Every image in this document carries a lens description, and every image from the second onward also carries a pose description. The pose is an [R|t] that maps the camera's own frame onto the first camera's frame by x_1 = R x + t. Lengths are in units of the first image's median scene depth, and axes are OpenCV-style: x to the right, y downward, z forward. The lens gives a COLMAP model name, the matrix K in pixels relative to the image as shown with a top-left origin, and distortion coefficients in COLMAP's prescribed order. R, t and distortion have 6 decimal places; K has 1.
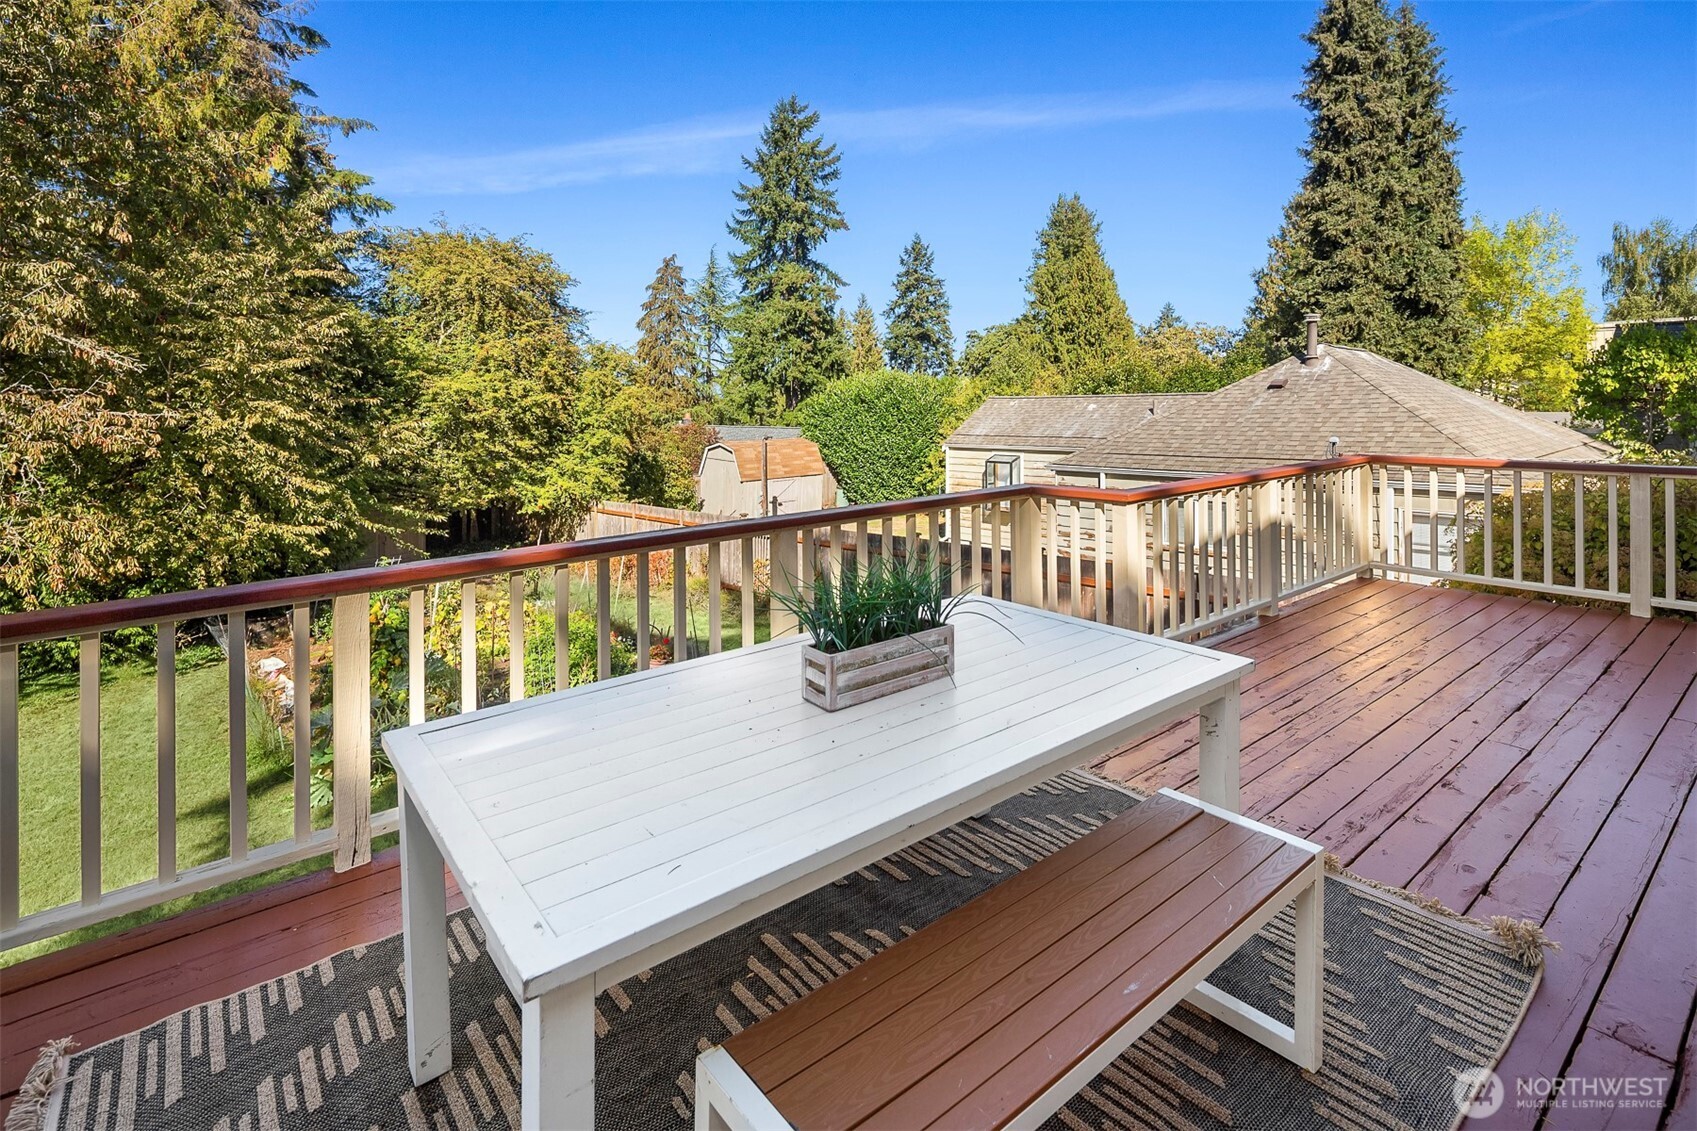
lens RADIAL K [[817.8, 0, 859.6], [0, 817.8, 406.4], [0, 0, 1]] dist [0.011625, -0.000564]
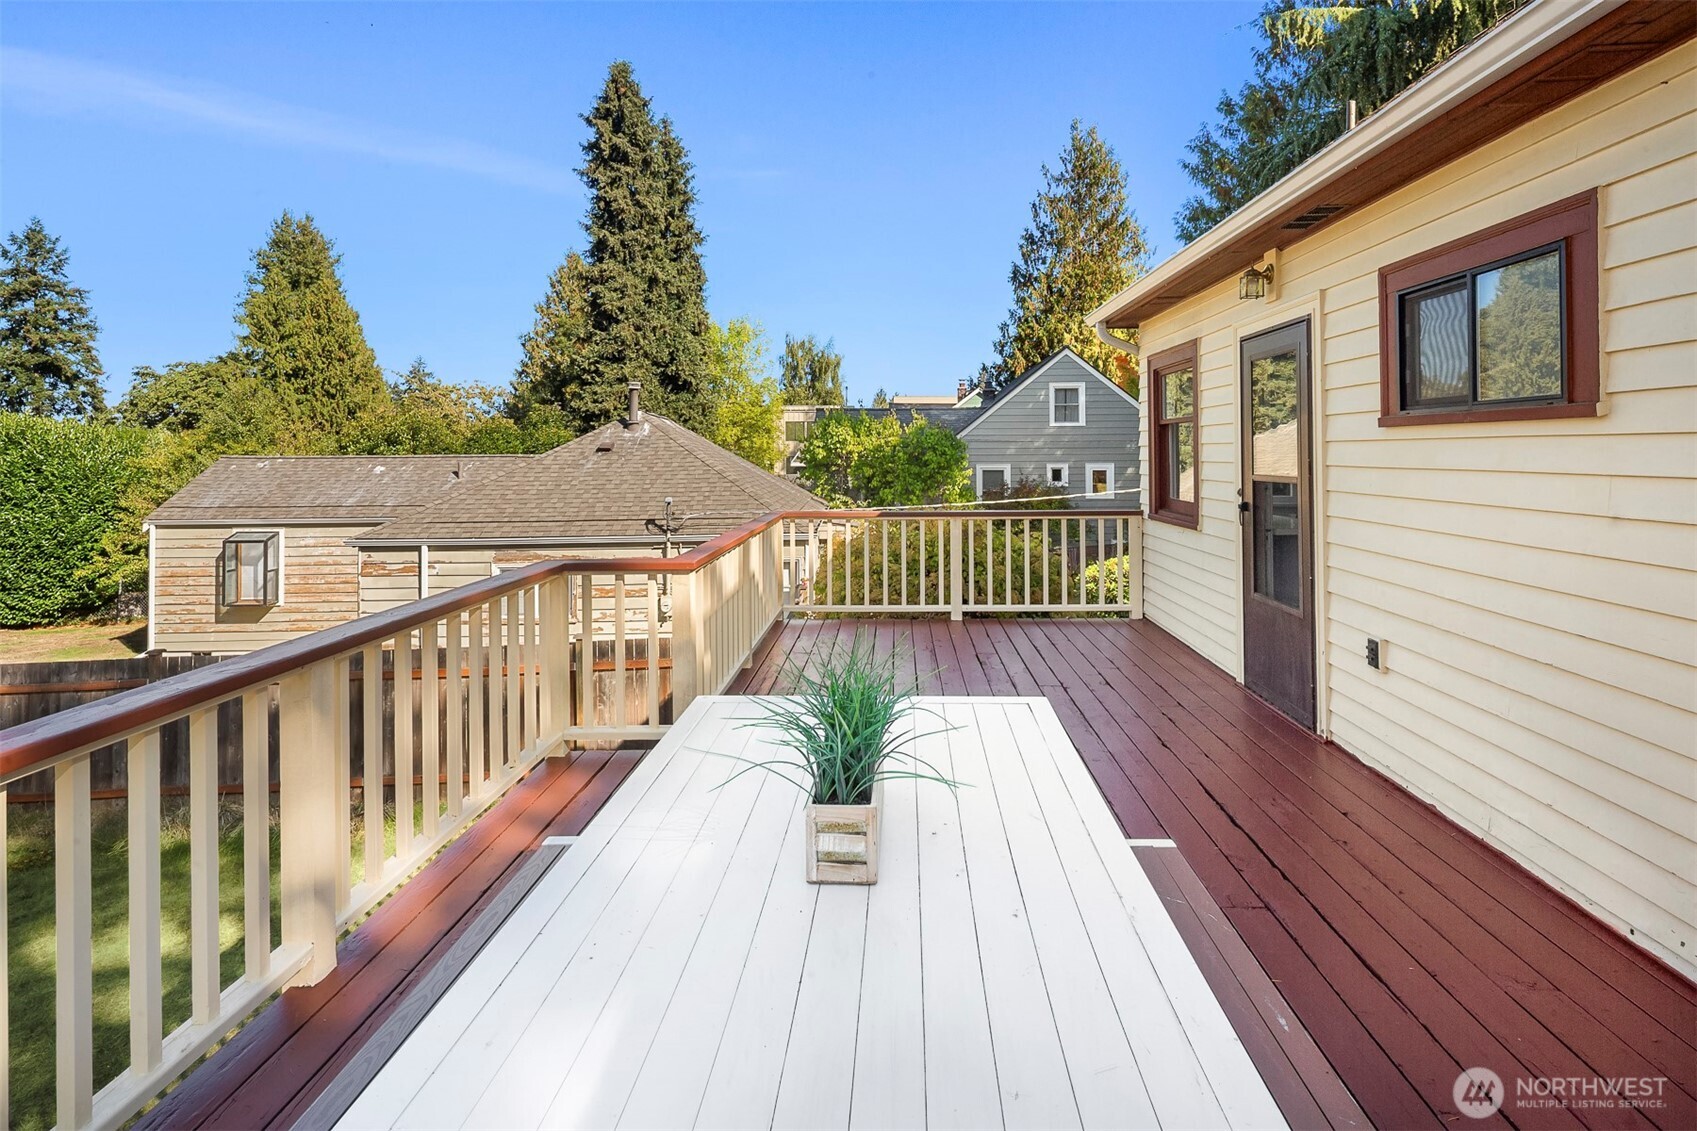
lens RADIAL K [[839.3, 0, 877.4], [0, 839.3, 462.7], [0, 0, 1]] dist [0.002023, -0.000725]
pose [[0.648971, 0.007499, 0.760776, -0.027694], [-0.001408, 0.999962, -0.008655, 0.000298], [-0.760812, 0.004545, 0.648957, 0.023715]]
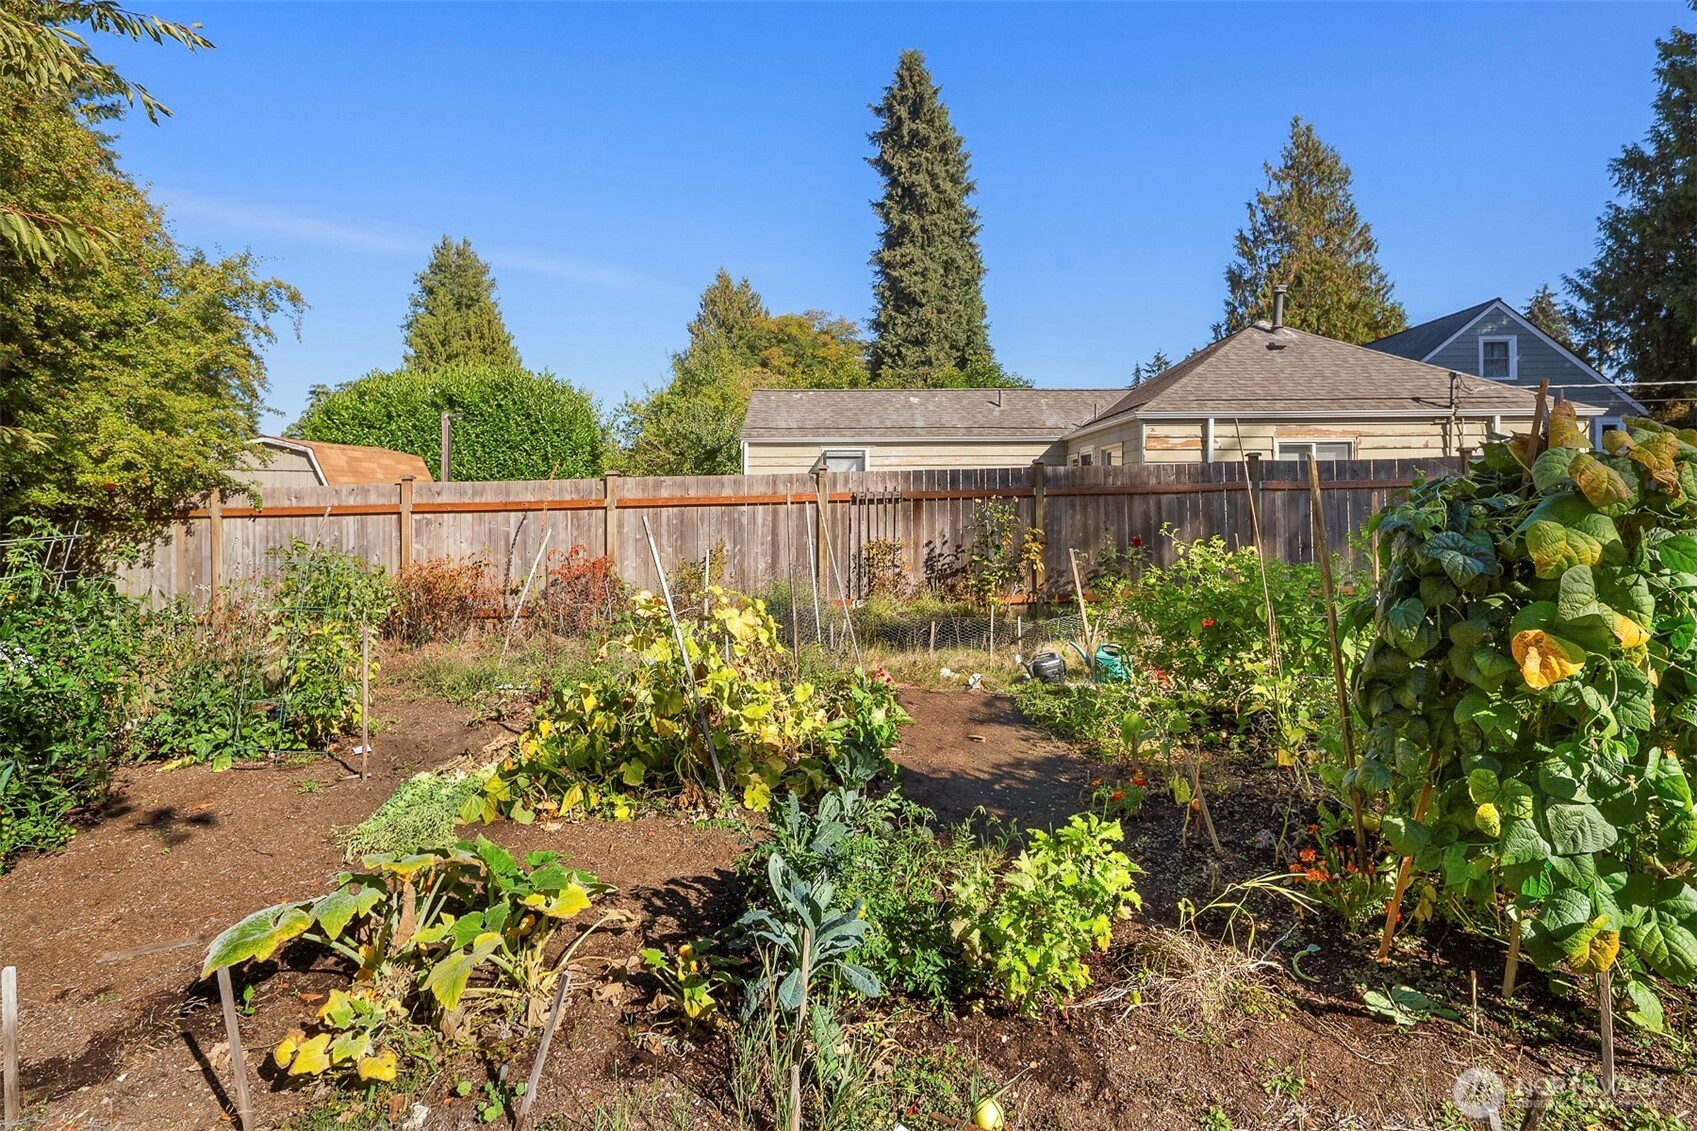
lens RADIAL K [[838.3, 0, 901.8], [0, 838.3, 490.4], [0, 0, 1]] dist [-0.000967, -0.000462]
pose [[0.678068, 0.016237, 0.734819, -0.229296], [-0.002183, 0.999796, -0.020078, 0.070332], [-0.734996, 0.012010, 0.677966, 0.258114]]
